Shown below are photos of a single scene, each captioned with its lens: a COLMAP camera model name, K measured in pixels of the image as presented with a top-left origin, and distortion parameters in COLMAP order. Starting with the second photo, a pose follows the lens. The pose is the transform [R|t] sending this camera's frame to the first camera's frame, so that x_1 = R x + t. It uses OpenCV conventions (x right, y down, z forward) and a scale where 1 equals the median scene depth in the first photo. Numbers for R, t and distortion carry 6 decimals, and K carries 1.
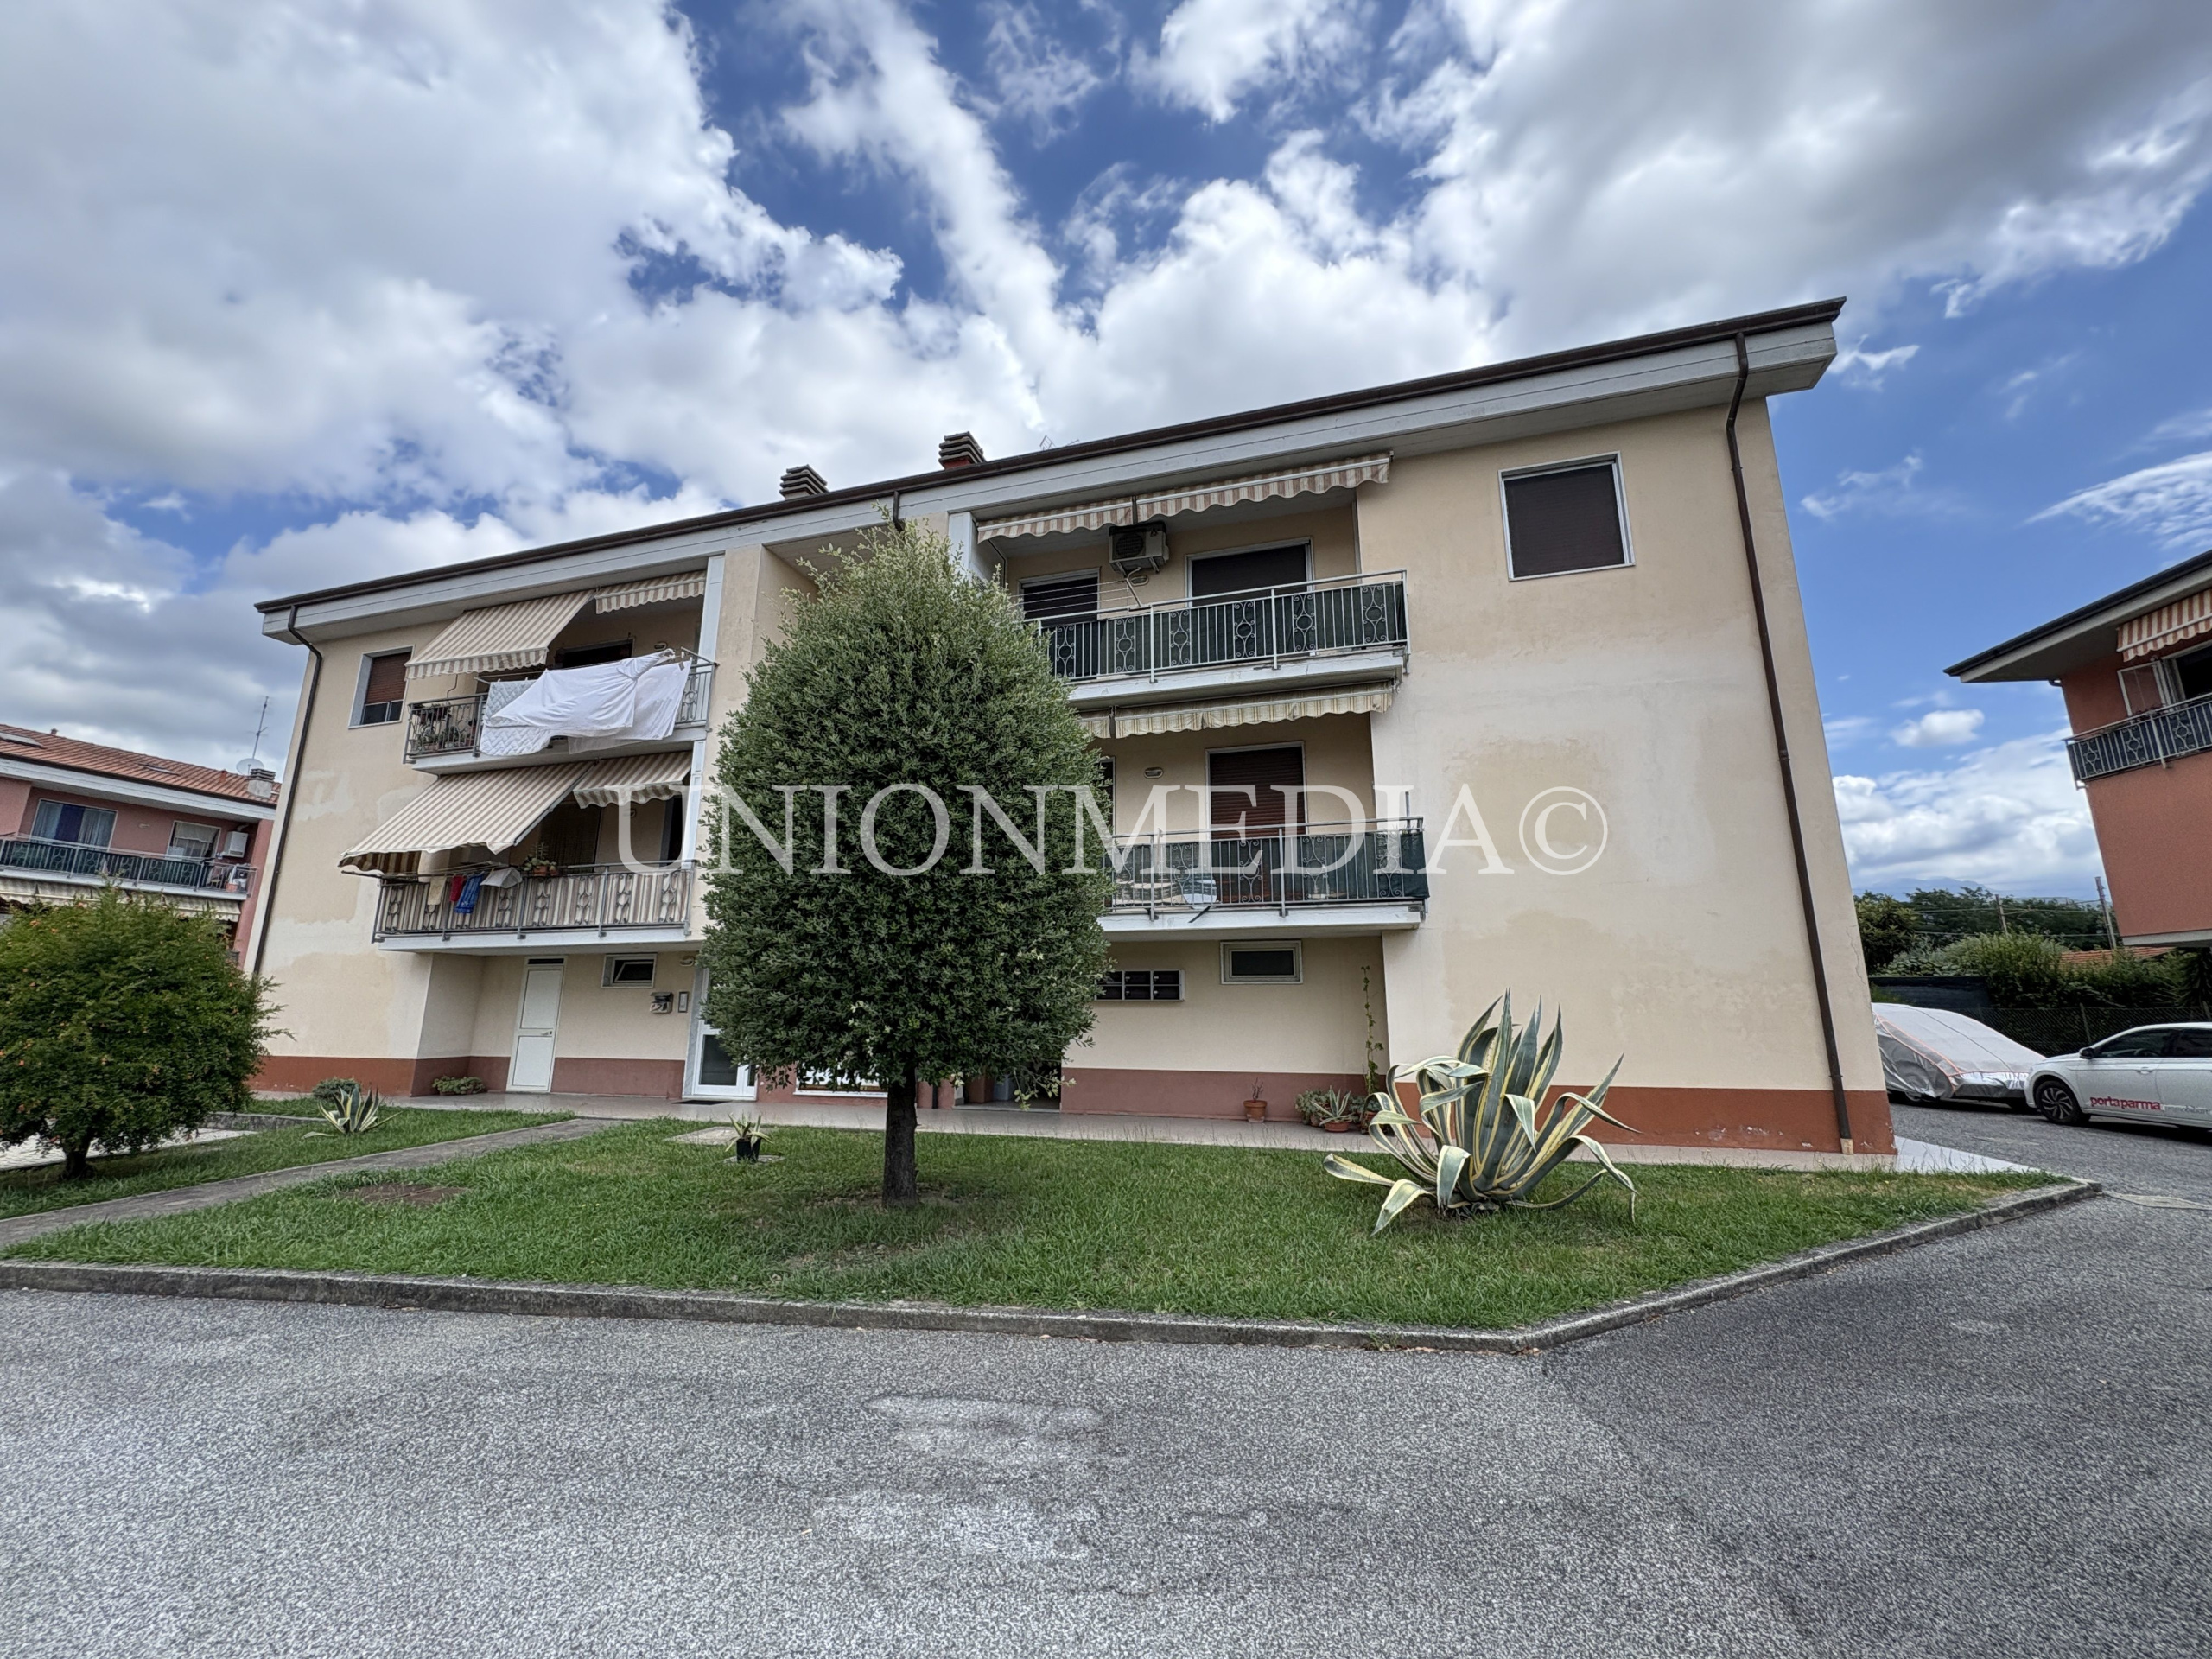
lens RADIAL K [[887.0, 0, 1107.5], [0, 887.0, 834.1], [0, 0, 1]] dist [0.000101, 0.000066]
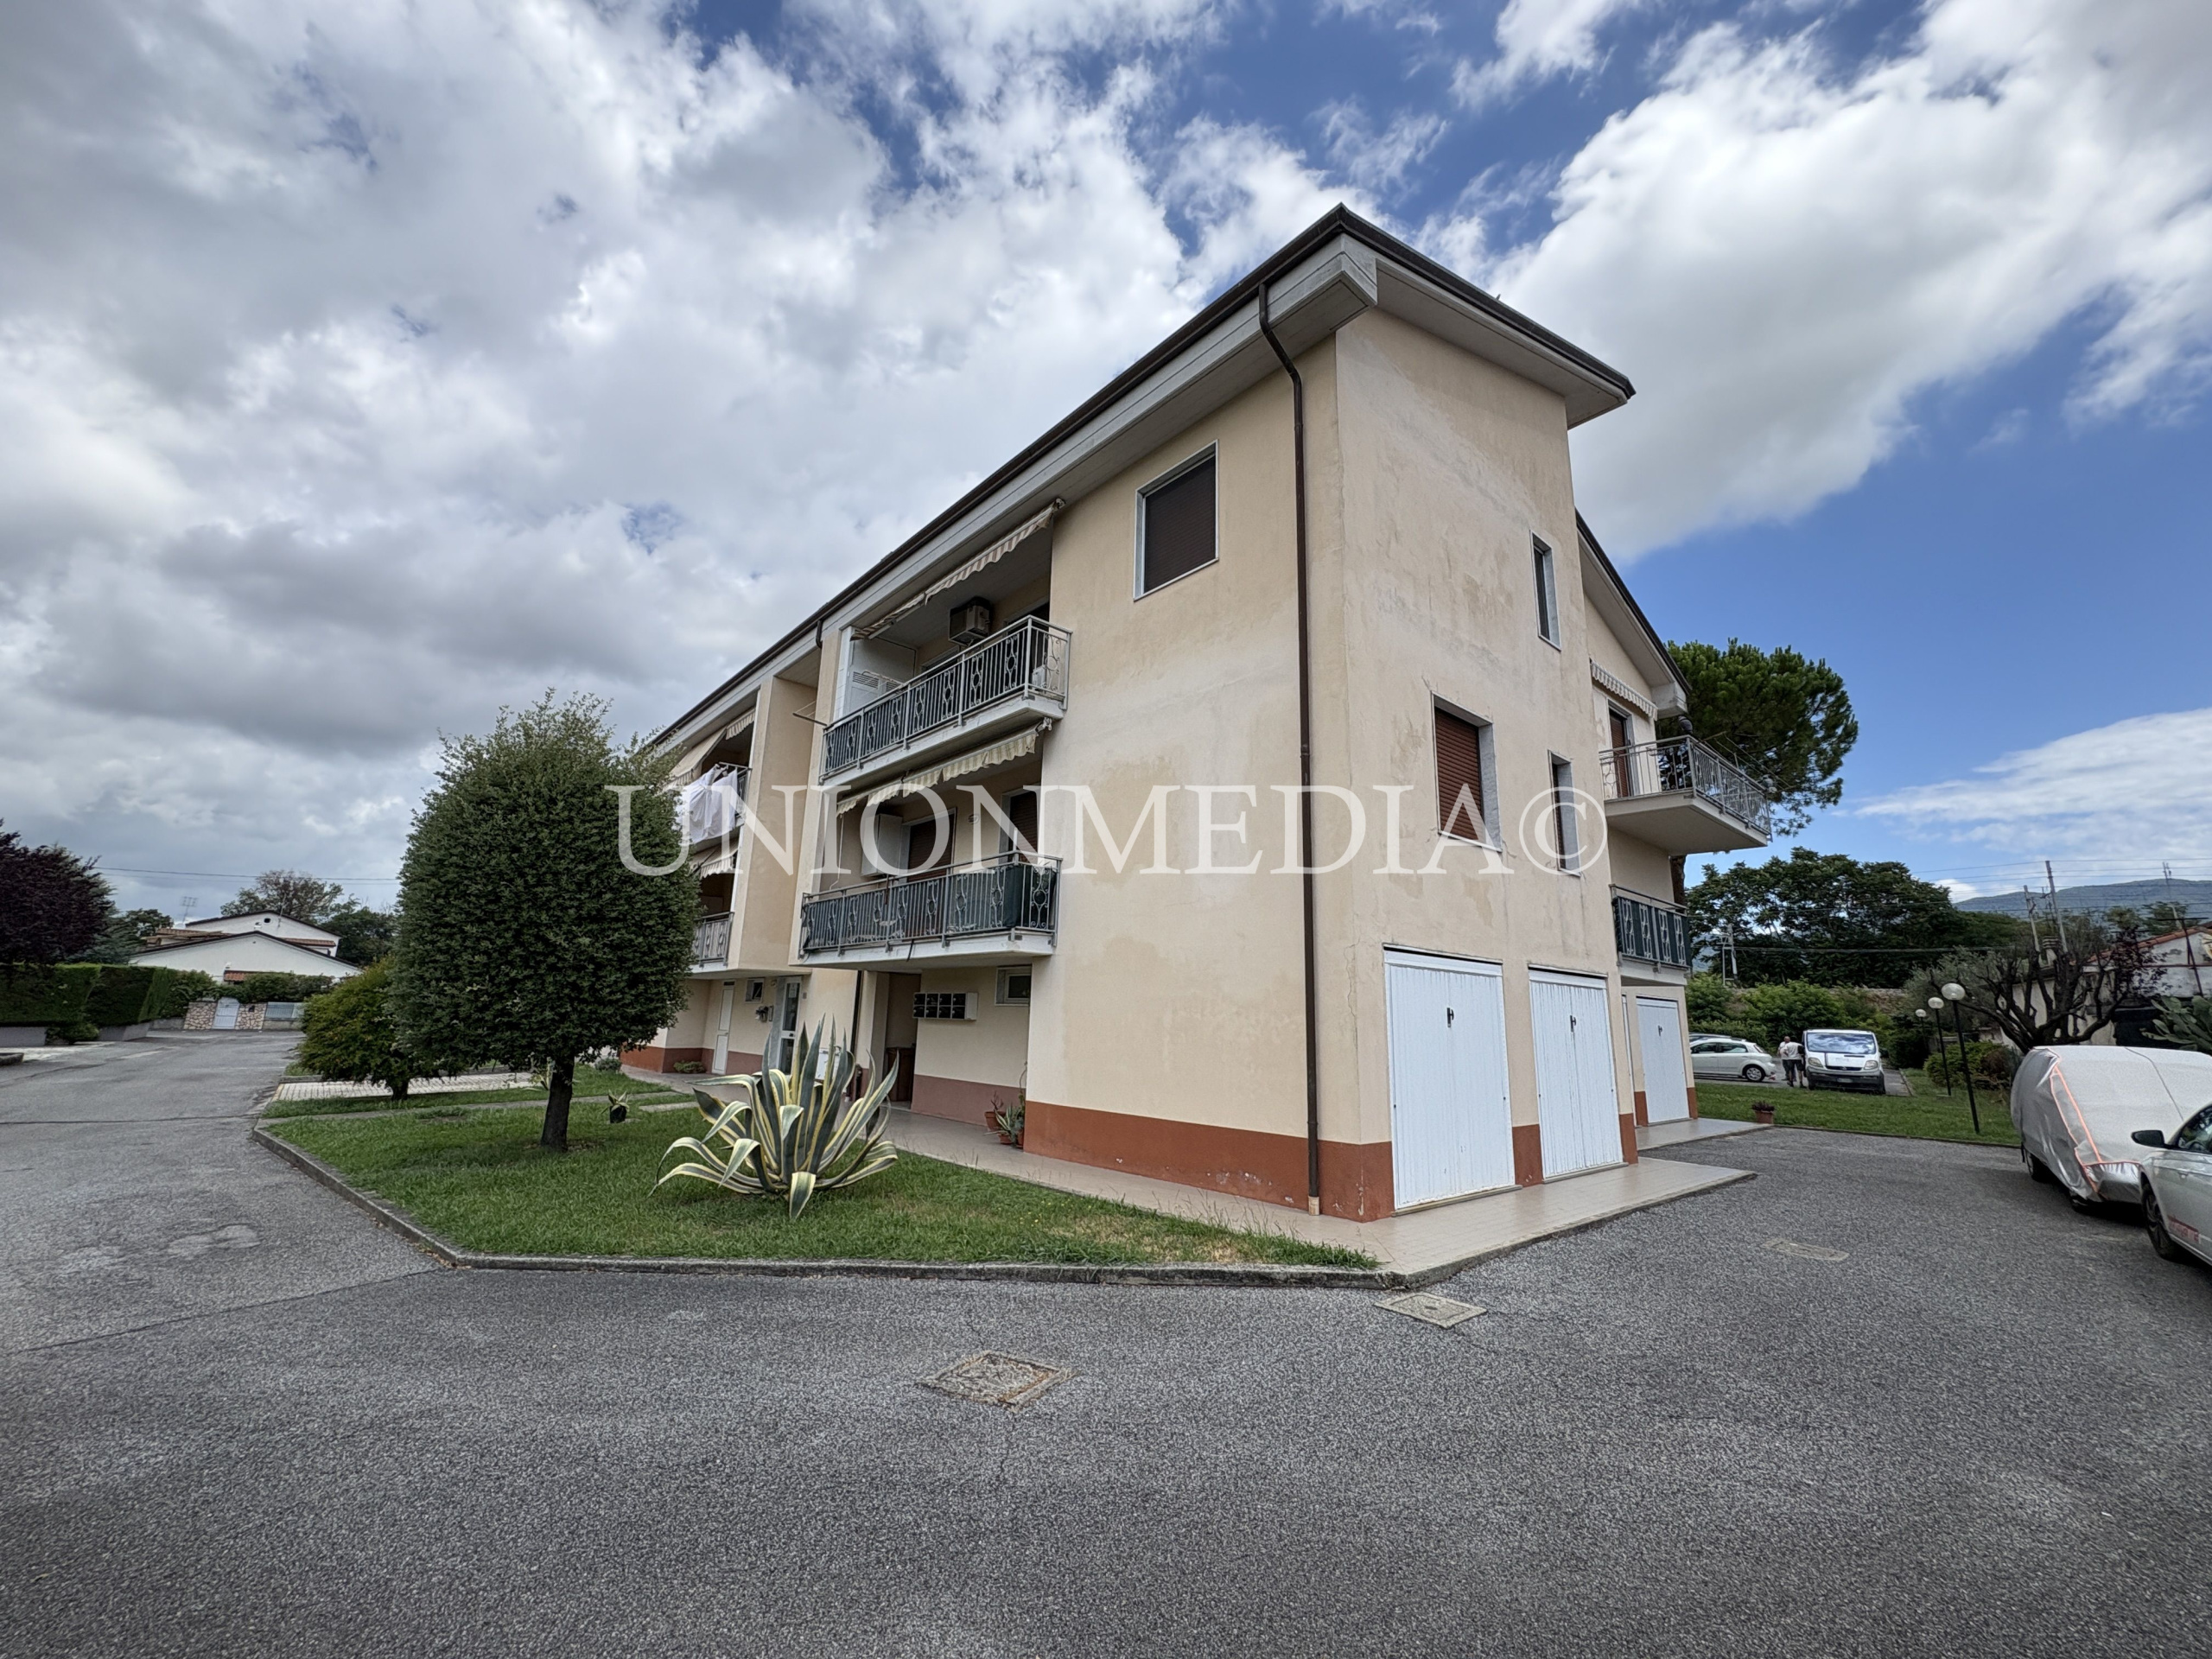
lens RADIAL K [[887.0, 0, 1111.1], [0, 887.0, 826.5], [0, 0, 1]] dist [0.000101, 0.000066]
pose [[0.849966, -0.095610, -0.518089, 0.952922], [0.088227, 0.995339, -0.038940, 0.002047], [0.519397, -0.012611, 0.854440, 0.139146]]
